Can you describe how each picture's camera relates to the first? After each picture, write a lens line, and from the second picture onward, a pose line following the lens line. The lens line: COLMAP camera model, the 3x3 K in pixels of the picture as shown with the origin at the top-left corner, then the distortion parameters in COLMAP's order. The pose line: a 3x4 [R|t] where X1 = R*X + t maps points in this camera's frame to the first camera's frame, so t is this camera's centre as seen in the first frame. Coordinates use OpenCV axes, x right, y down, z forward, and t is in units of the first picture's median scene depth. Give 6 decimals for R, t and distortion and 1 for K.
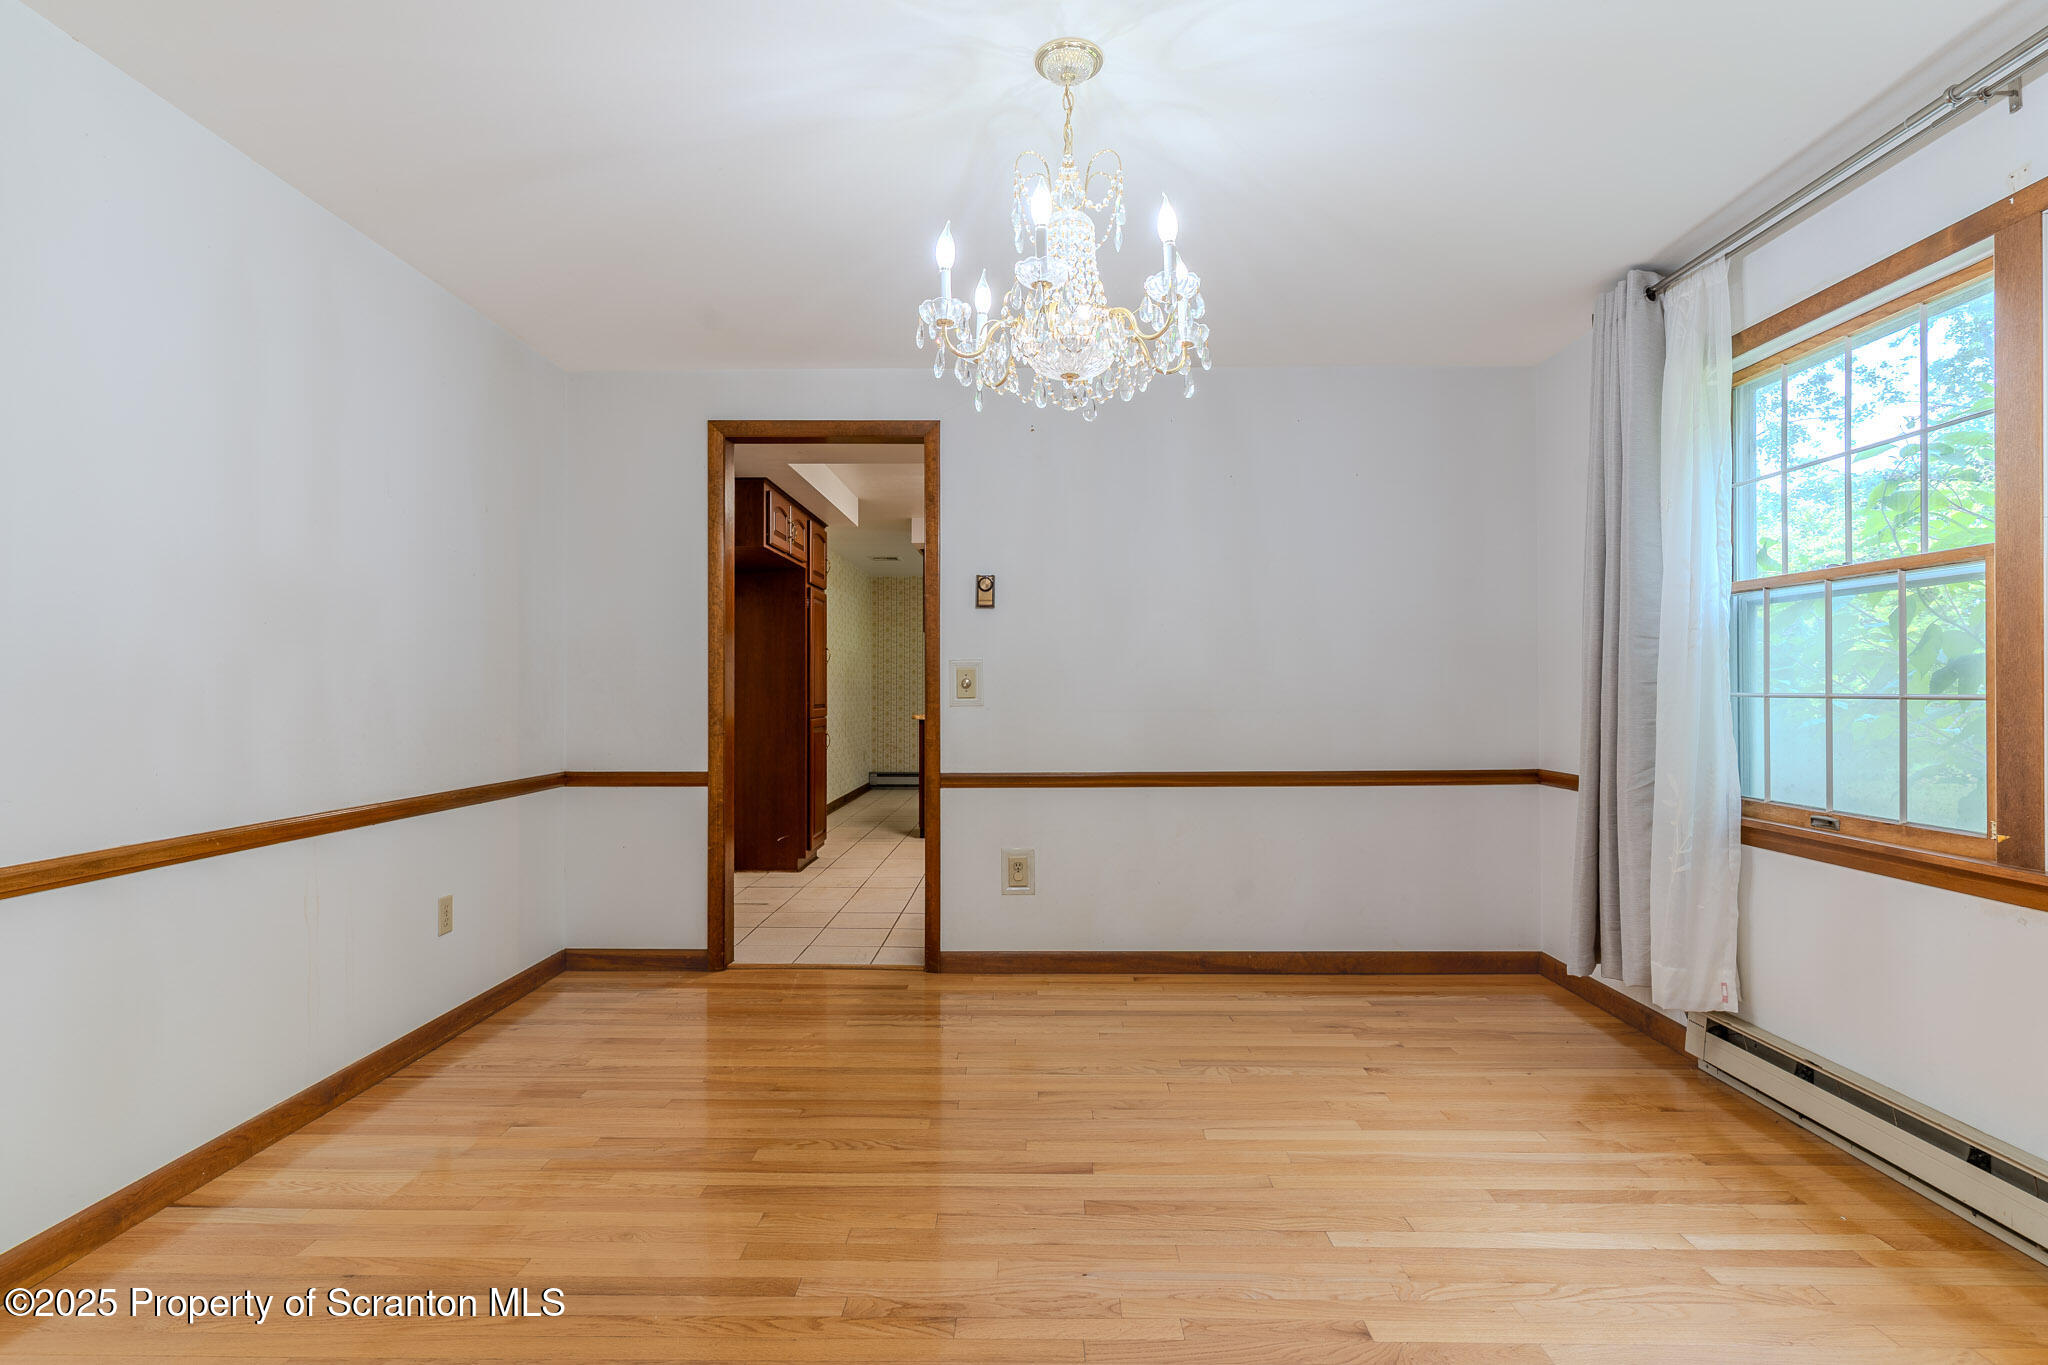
lens RADIAL K [[1021.0, 0, 1017.1], [0, 1021.0, 681.7], [0, 0, 1]] dist [-0.000862, -0.000320]
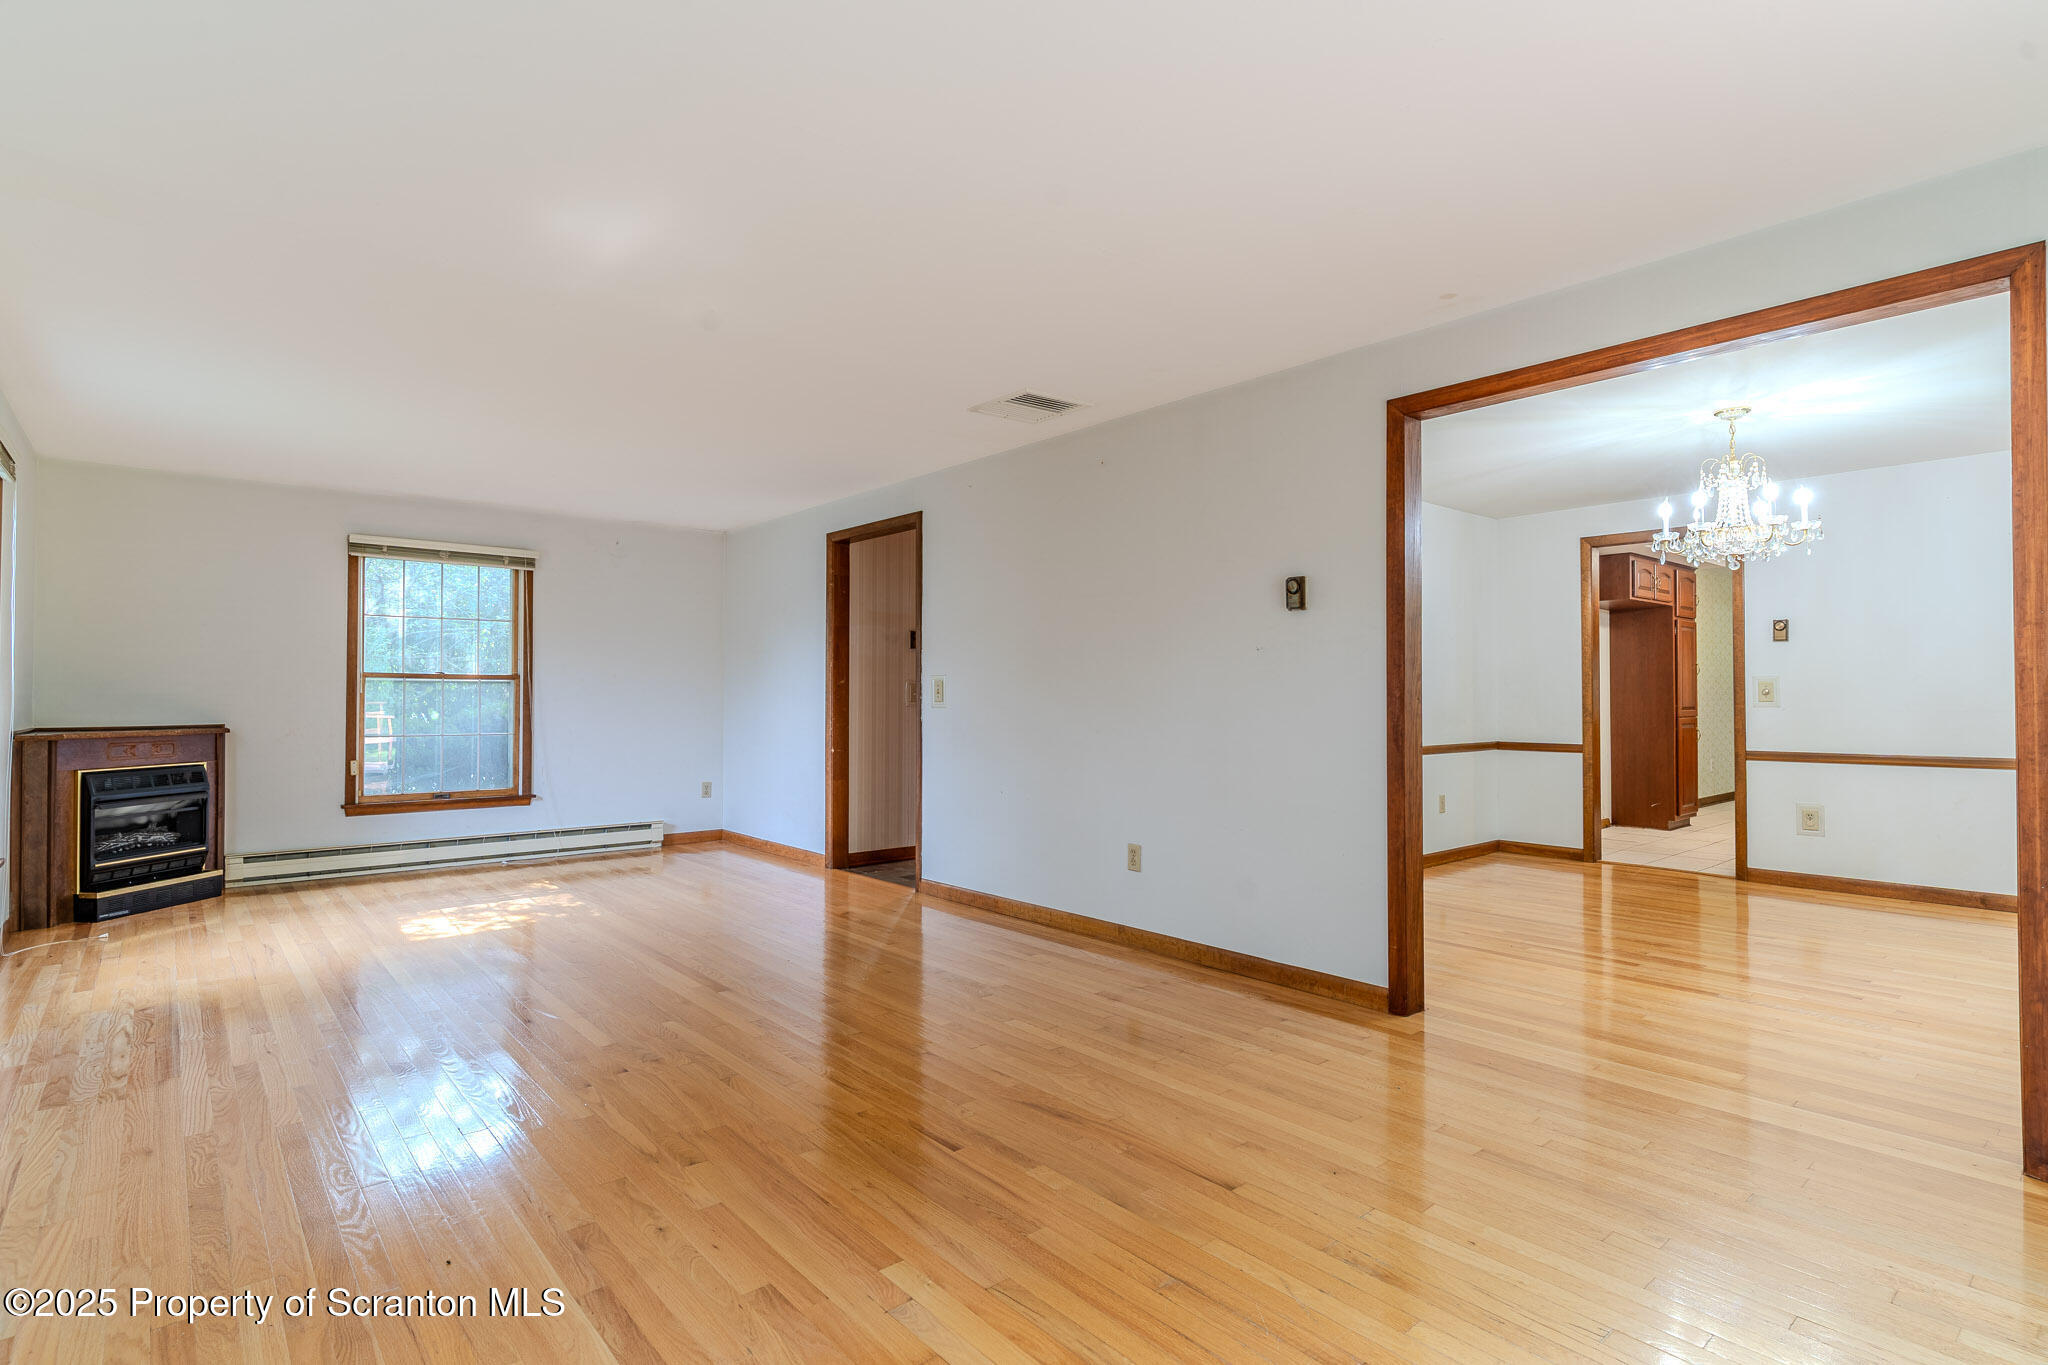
lens RADIAL K [[1021.0, 0, 1016.1], [0, 1021.0, 682.0], [0, 0, 1]] dist [-0.000862, -0.000320]
pose [[0.664633, -0.007345, -0.747134, 0.339742], [0.003621, 0.999972, -0.006610, -0.006943], [0.747161, 0.001688, 0.664641, -0.830043]]
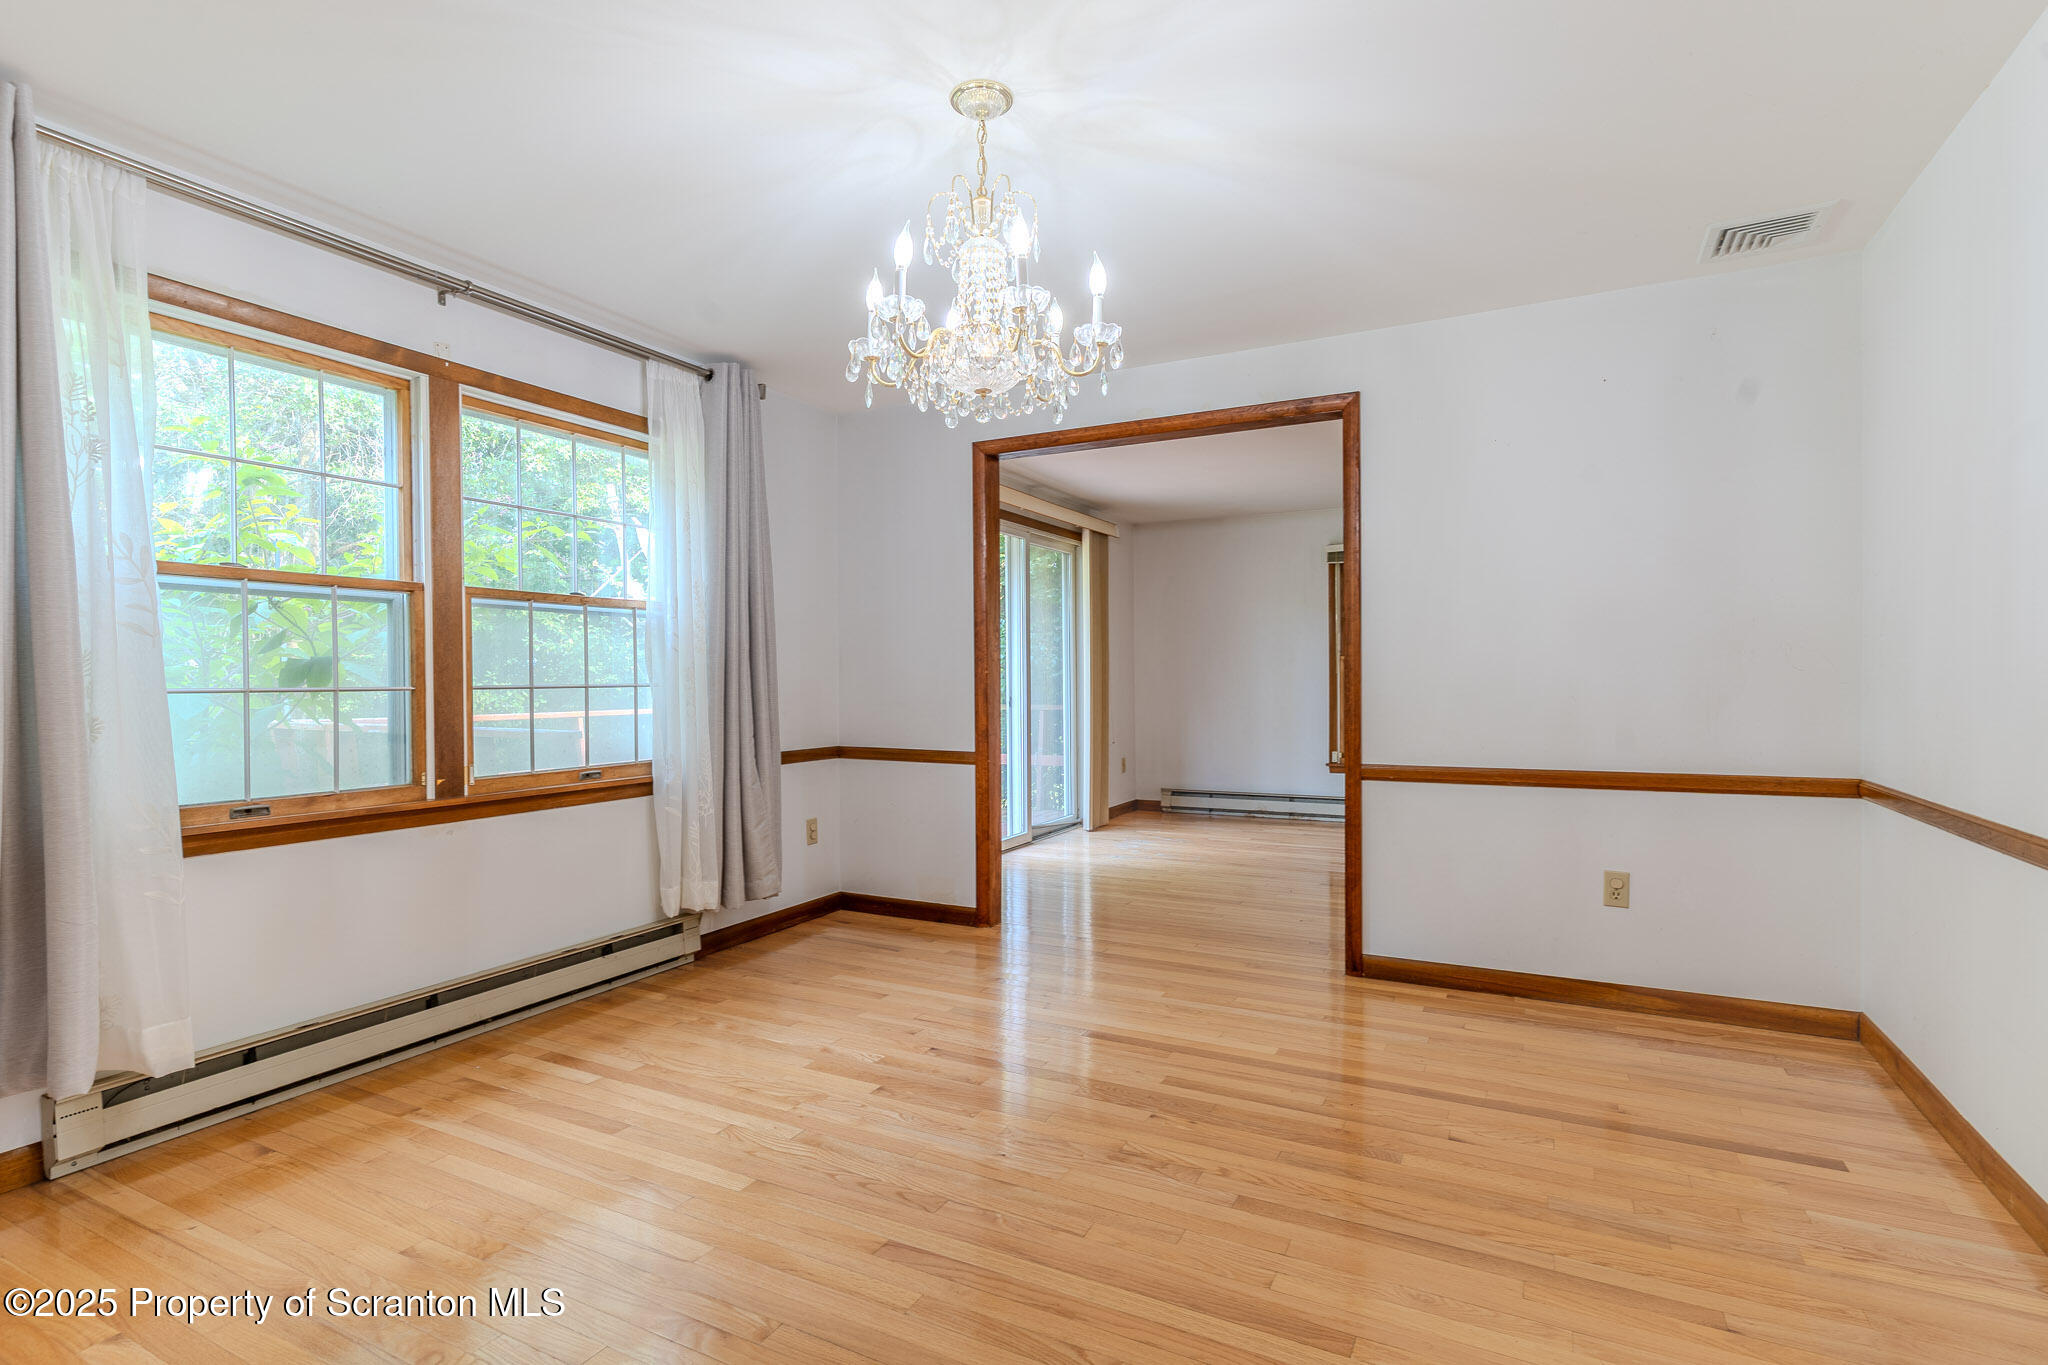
lens RADIAL K [[986.7, 0, 1016.1], [0, 986.7, 680.3], [0, 0, 1]] dist [-0.003256, -0.000227]
pose [[-0.895704, 0.001950, 0.444647, -0.223510], [0.001079, 0.999997, -0.002212, 0.004263], [-0.444650, -0.001501, -0.895703, 0.963705]]
